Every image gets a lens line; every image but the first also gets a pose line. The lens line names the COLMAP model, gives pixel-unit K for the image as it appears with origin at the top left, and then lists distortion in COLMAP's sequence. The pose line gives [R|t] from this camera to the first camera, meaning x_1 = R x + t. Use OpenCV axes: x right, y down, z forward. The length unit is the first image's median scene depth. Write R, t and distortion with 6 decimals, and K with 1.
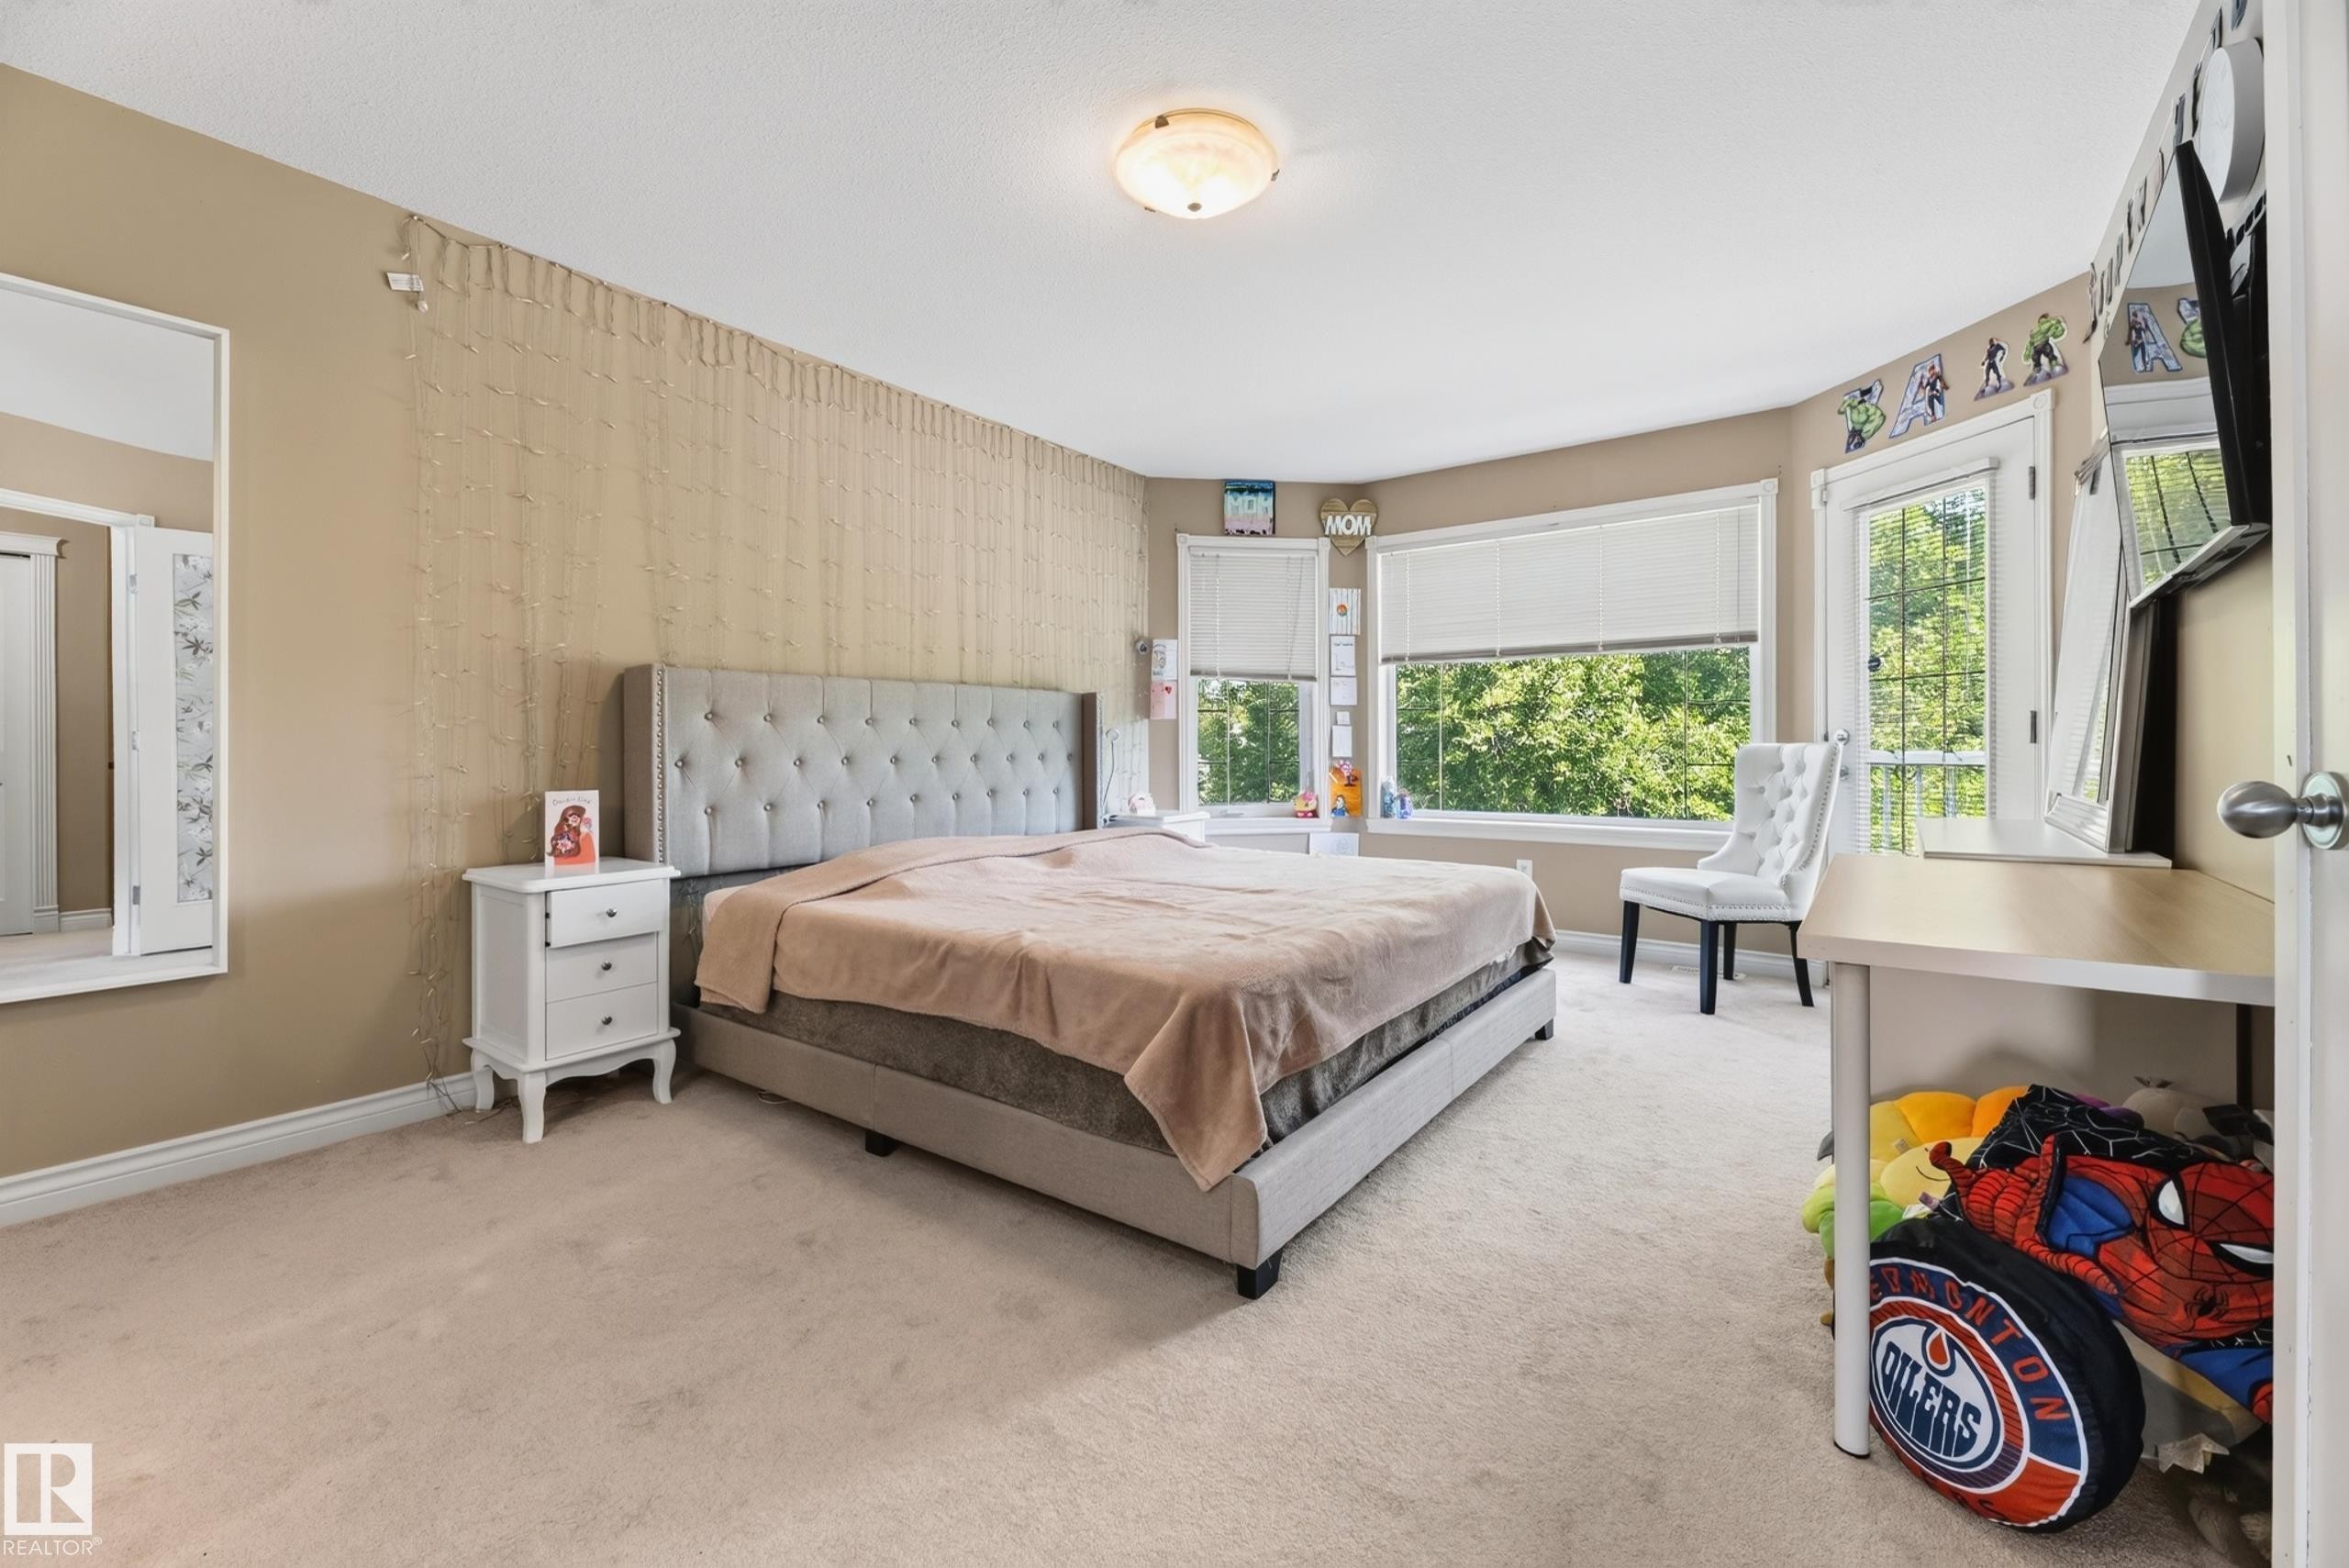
lens RADIAL K [[937.3, 0, 1181.6], [0, 937.3, 770.0], [0, 0, 1]] dist [0.000755, -0.000046]
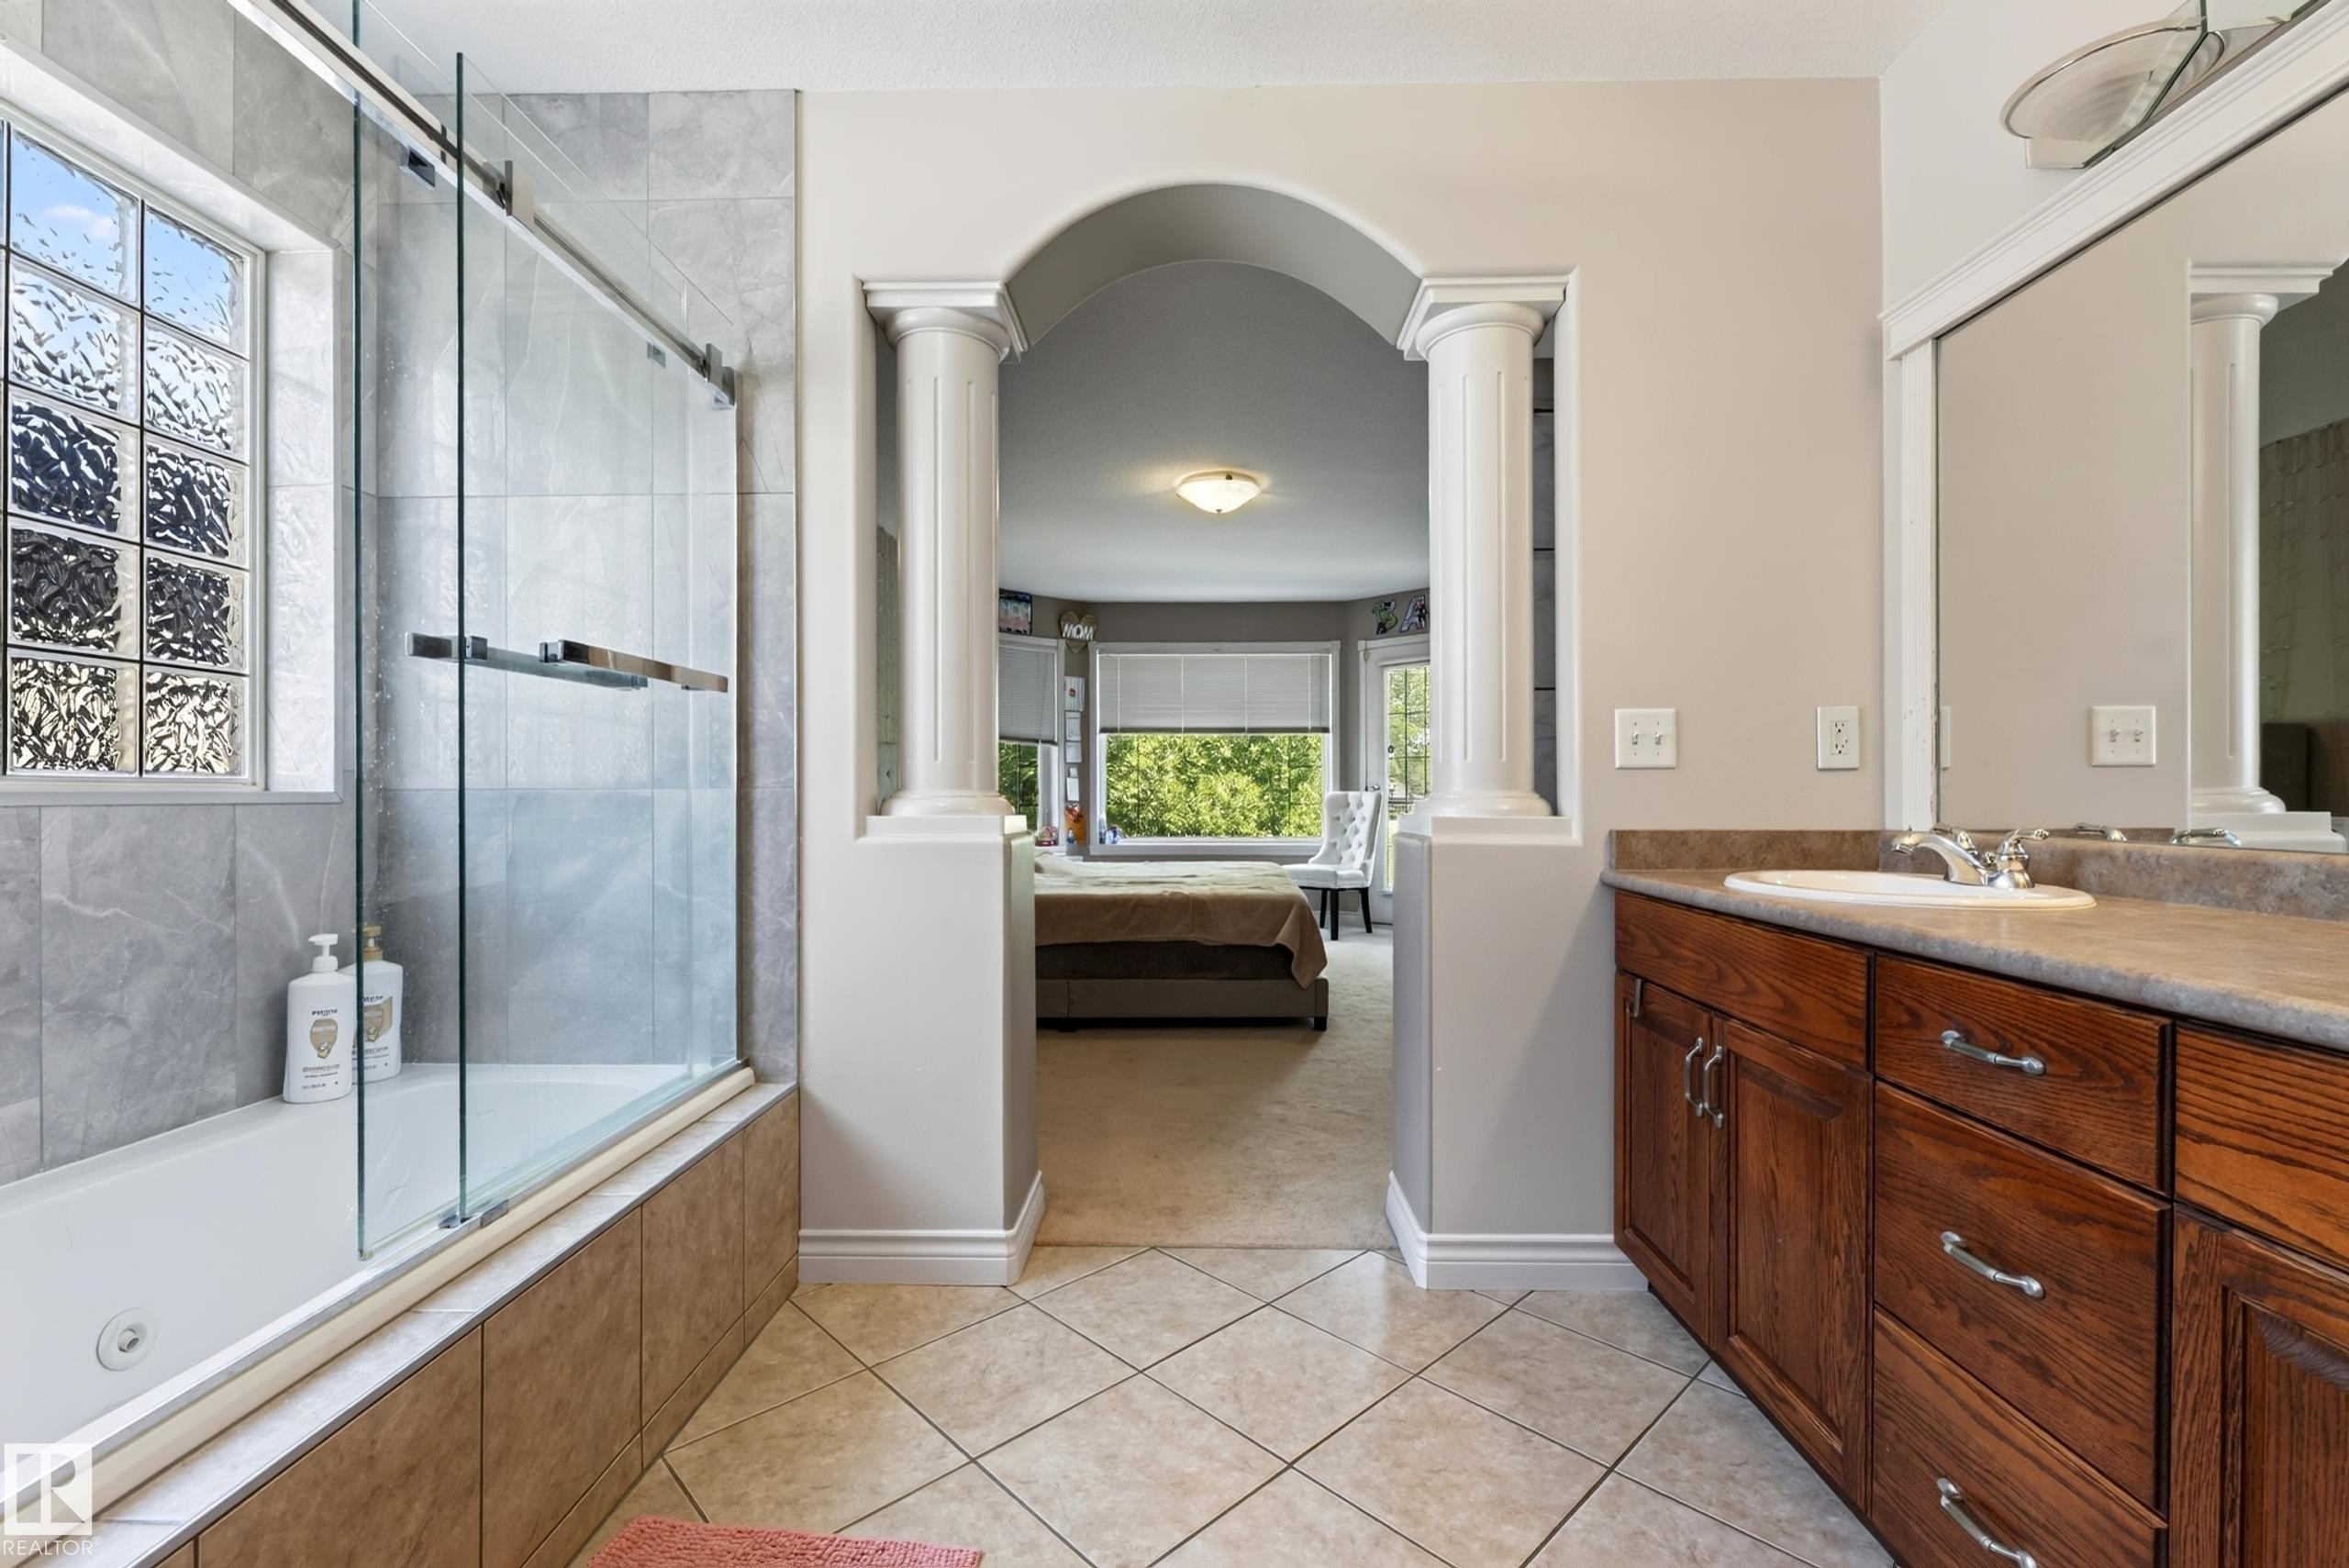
lens RADIAL K [[955.0, 0, 1181.5], [0, 955.0, 825.2], [0, 0, 1]] dist [-0.002744, -0.000490]
pose [[0.819593, -0.016822, 0.572699, -0.507125], [0.012052, 0.999854, 0.012121, 0.007377], [-0.572819, -0.003032, 0.819676, -0.237345]]
